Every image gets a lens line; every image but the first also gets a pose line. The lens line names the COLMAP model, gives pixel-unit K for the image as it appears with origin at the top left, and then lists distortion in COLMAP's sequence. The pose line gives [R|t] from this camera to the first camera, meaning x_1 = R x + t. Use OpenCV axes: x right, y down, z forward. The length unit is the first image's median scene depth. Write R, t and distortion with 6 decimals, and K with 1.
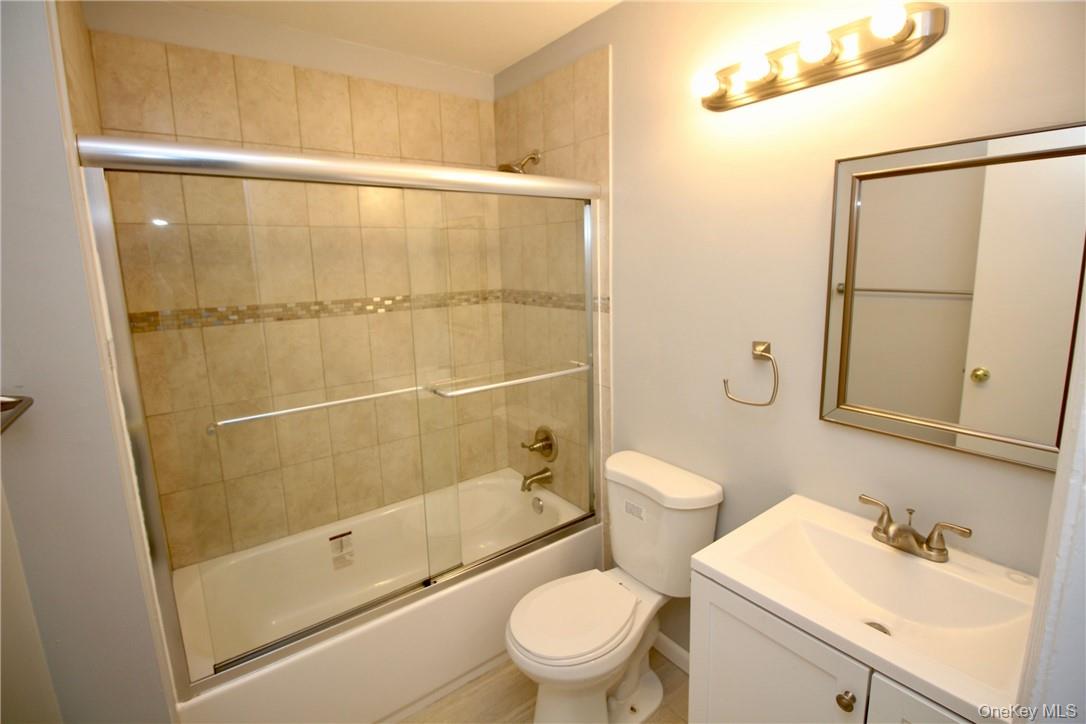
lens RADIAL K [[505.5, 0, 546.1], [0, 505.5, 345.4], [0, 0, 1]] dist [-0.000749, -0.000210]
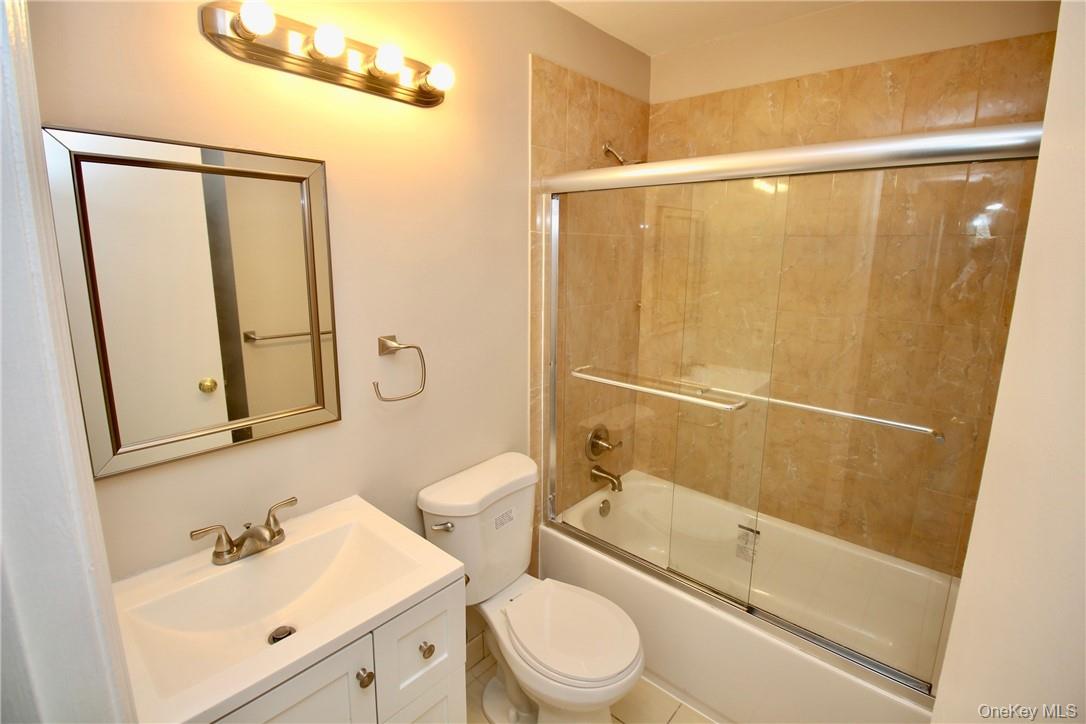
lens RADIAL K [[505.5, 0, 546.1], [0, 505.5, 345.4], [0, 0, 1]] dist [-0.000749, -0.000210]
pose [[-0.190371, -0.154779, 0.969434, -0.346695], [0.158846, 0.969624, 0.186003, -0.099424], [-0.968776, 0.189401, -0.160002, 0.555710]]
